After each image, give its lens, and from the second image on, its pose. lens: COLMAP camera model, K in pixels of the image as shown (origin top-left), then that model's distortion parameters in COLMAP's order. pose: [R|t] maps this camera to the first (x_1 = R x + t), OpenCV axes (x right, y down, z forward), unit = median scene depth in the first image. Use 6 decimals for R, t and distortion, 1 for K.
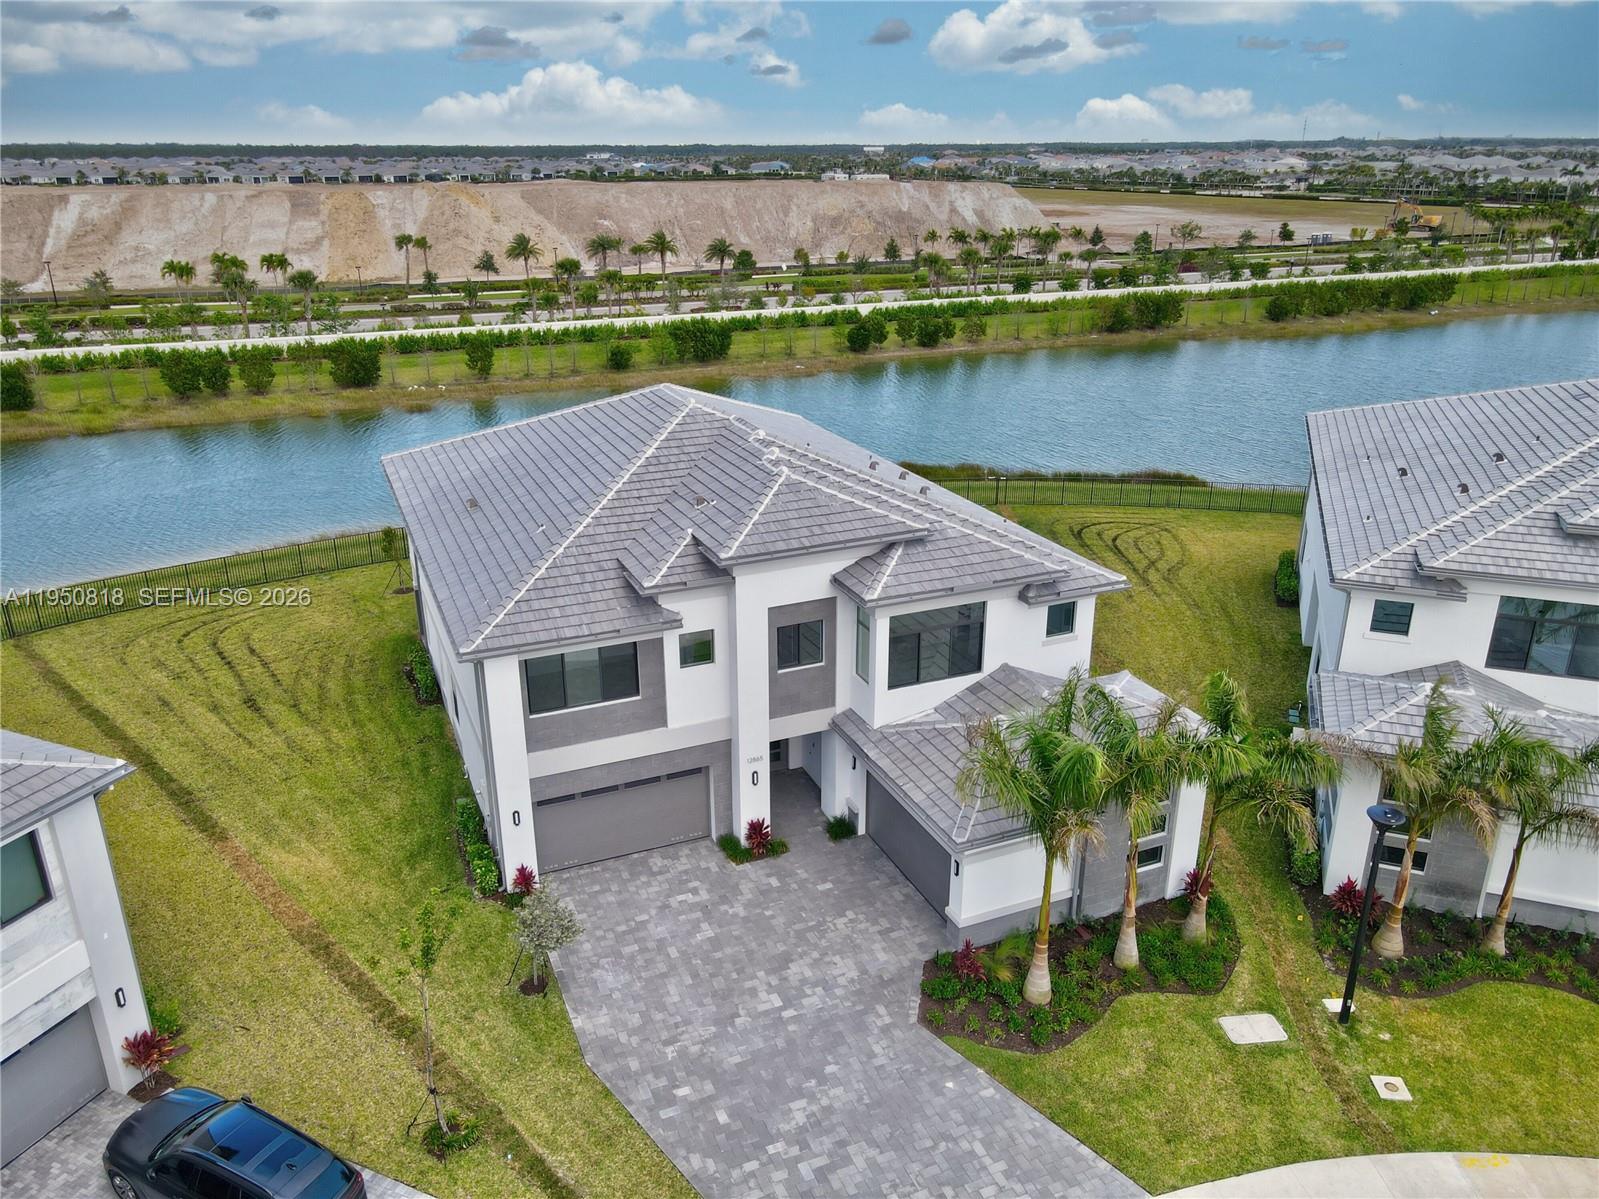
lens RADIAL K [[1169.4, 0, 794.3], [0, 1169.4, 603.8], [0, 0, 1]] dist [0.006197, 0.023652]
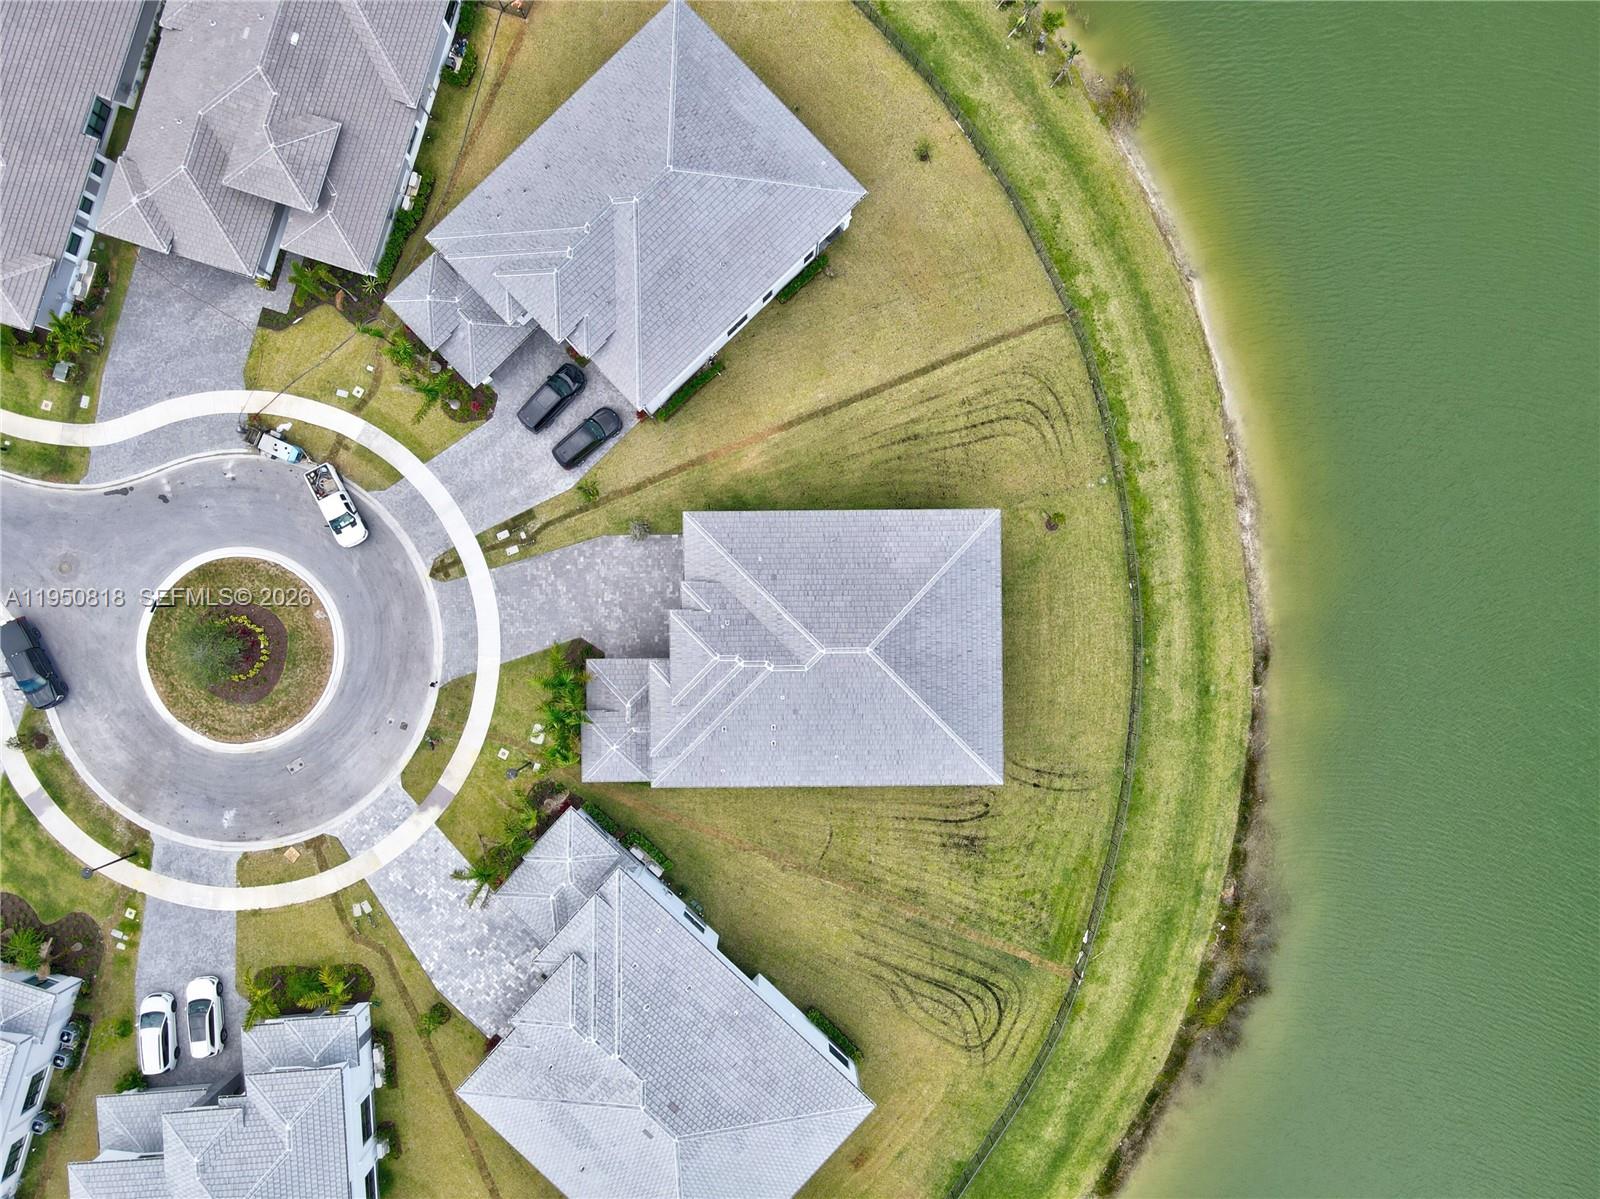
lens RADIAL K [[1170.2, 0, 800.9], [0, 1170.2, 598.5], [0, 0, 1]] dist [0.006197, 0.023652]
pose [[-0.385196, 0.922835, -0.000279, -0.055184], [-0.345409, -0.143895, 0.927355, -0.700841], [0.855755, 0.357310, 0.374183, 0.075414]]
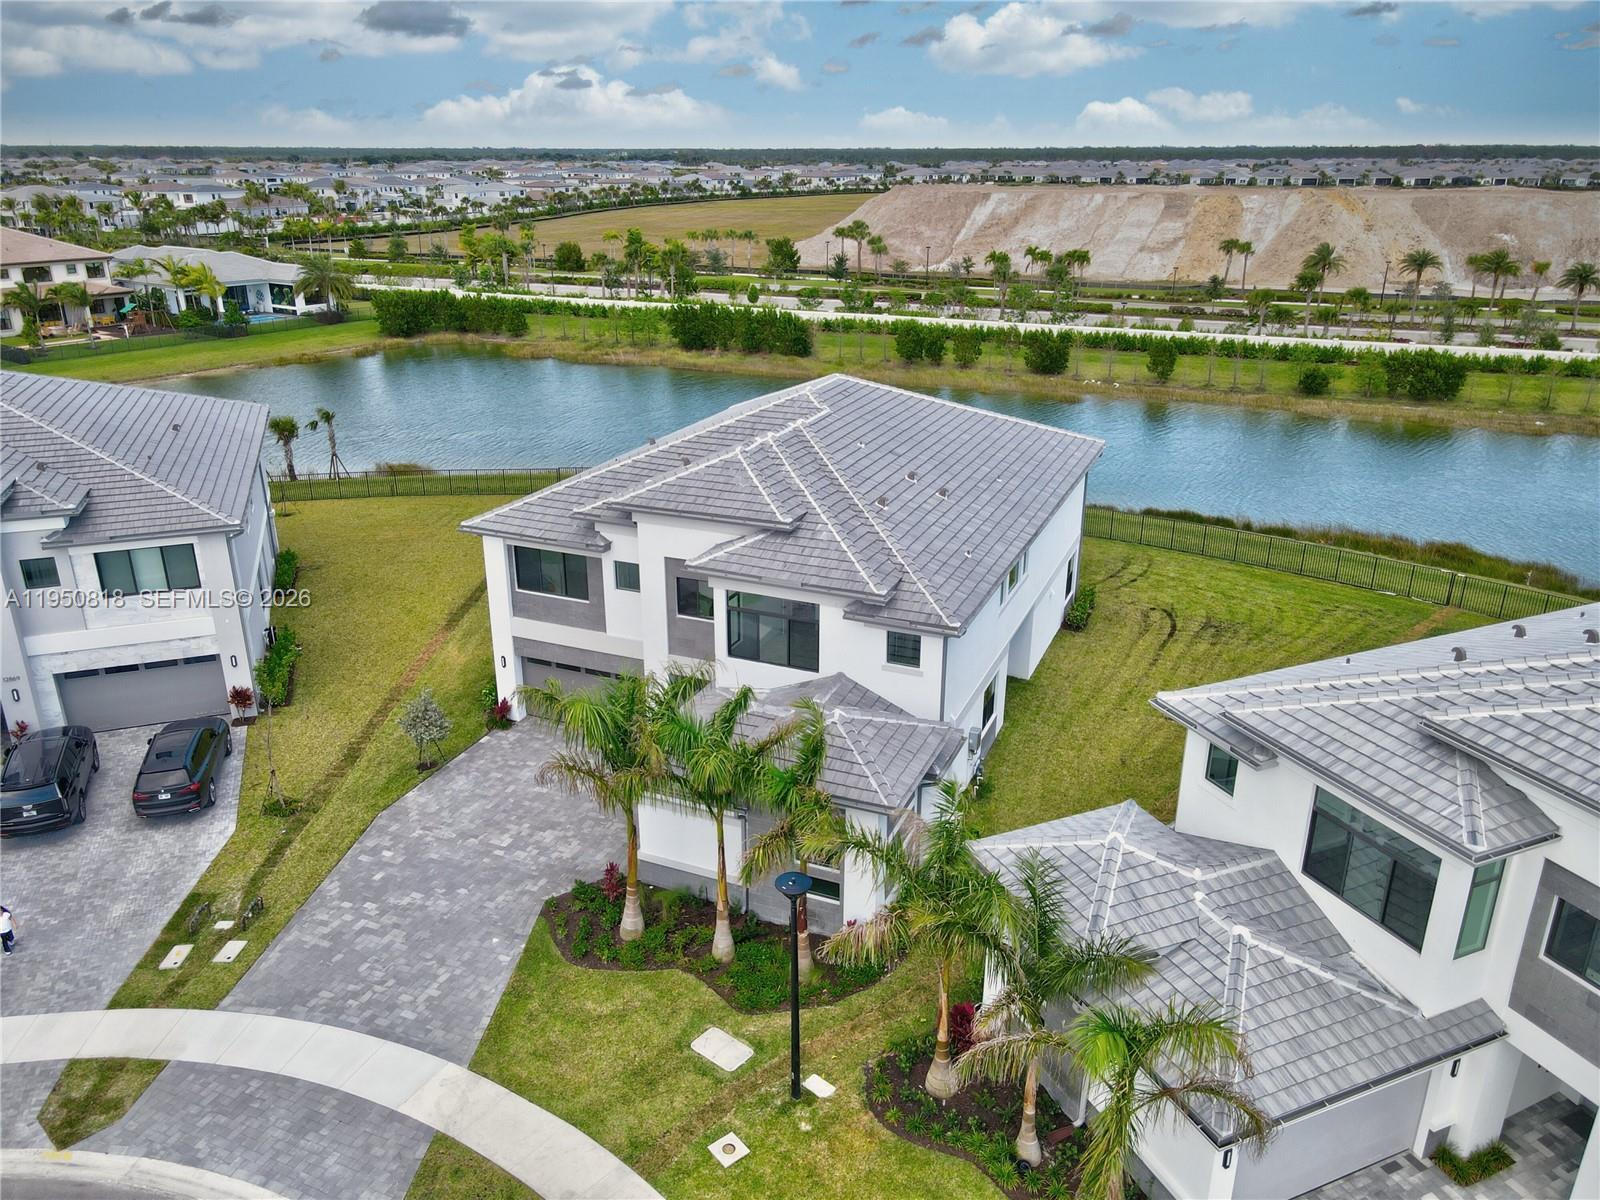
lens RADIAL K [[1170.2, 0, 795.8], [0, 1170.2, 608.3], [0, 0, 1]] dist [0.006197, 0.023652]
pose [[0.691087, 0.267752, -0.671347, 0.256940], [-0.266243, 0.957843, 0.107943, -0.032049], [0.671947, 0.104143, 0.733240, 0.067765]]
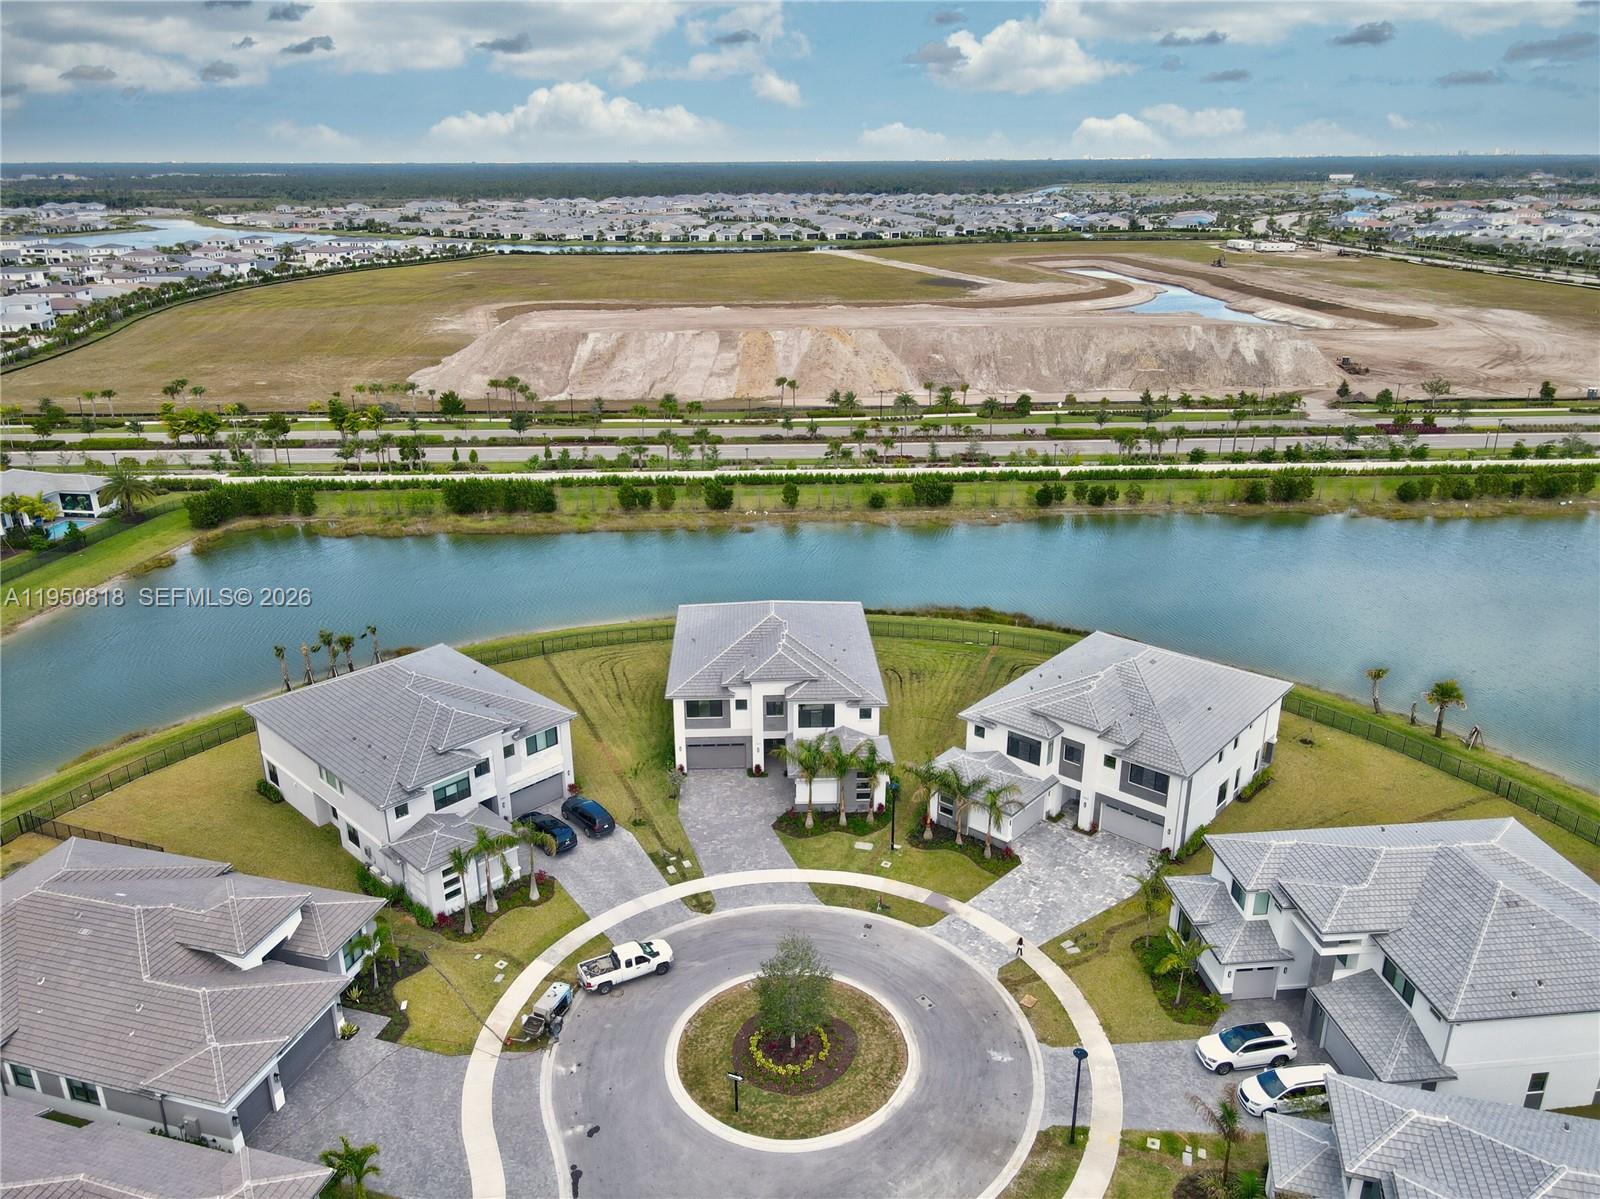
lens RADIAL K [[1170.2, 0, 794.7], [0, 1170.2, 598.7], [0, 0, 1]] dist [0.006197, 0.023652]
pose [[0.934774, 0.124918, -0.332555, 0.310953], [-0.129134, 0.991582, 0.009487, -0.085647], [0.330940, 0.034076, 0.943036, -0.561541]]
